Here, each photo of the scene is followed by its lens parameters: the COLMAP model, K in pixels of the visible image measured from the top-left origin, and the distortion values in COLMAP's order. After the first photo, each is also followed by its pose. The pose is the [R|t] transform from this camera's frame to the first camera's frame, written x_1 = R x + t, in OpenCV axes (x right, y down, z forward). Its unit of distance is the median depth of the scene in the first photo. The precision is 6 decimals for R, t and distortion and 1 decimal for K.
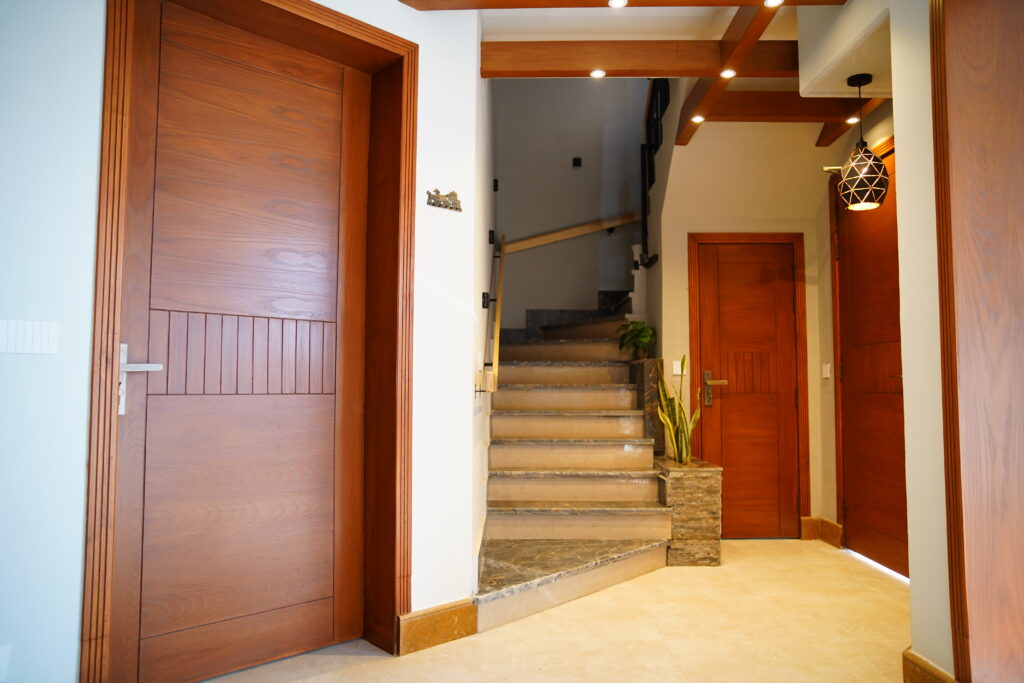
lens RADIAL K [[697.4, 0, 502.1], [0, 697.4, 346.2], [0, 0, 1]] dist [-0.103864, 0.109694]
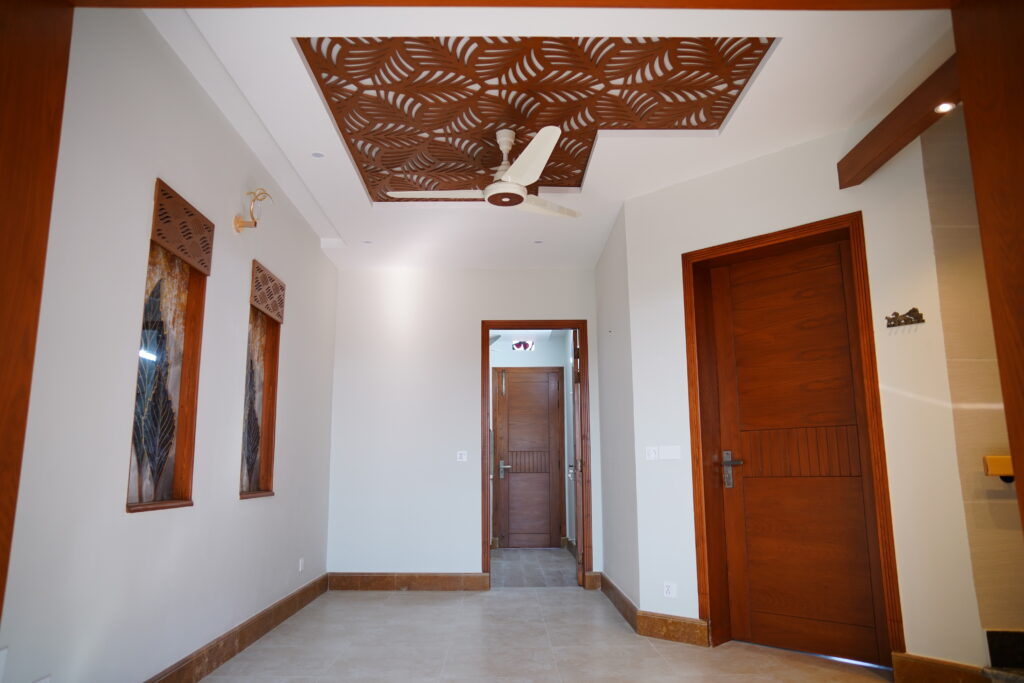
lens RADIAL K [[697.4, 0, 502.1], [0, 697.4, 346.2], [0, 0, 1]] dist [-0.103864, 0.109694]
pose [[0.023402, -0.180742, -0.983252, 1.099722], [0.051025, 0.982455, -0.179382, 0.019675], [0.998423, -0.045973, 0.032214, 0.246337]]
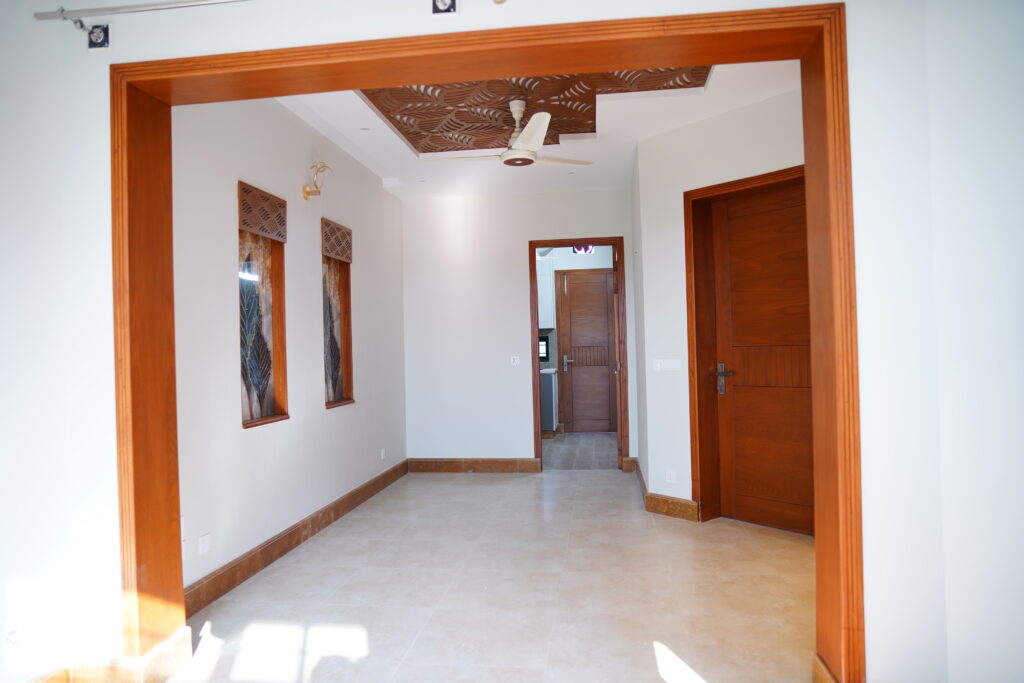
lens RADIAL K [[697.4, 0, 502.1], [0, 697.4, 346.2], [0, 0, 1]] dist [-0.103864, 0.109694]
pose [[-0.120260, -0.004679, -0.992731, 1.220016], [0.070893, 0.997395, -0.013289, -0.010742], [0.990208, -0.071975, -0.119615, 0.317677]]
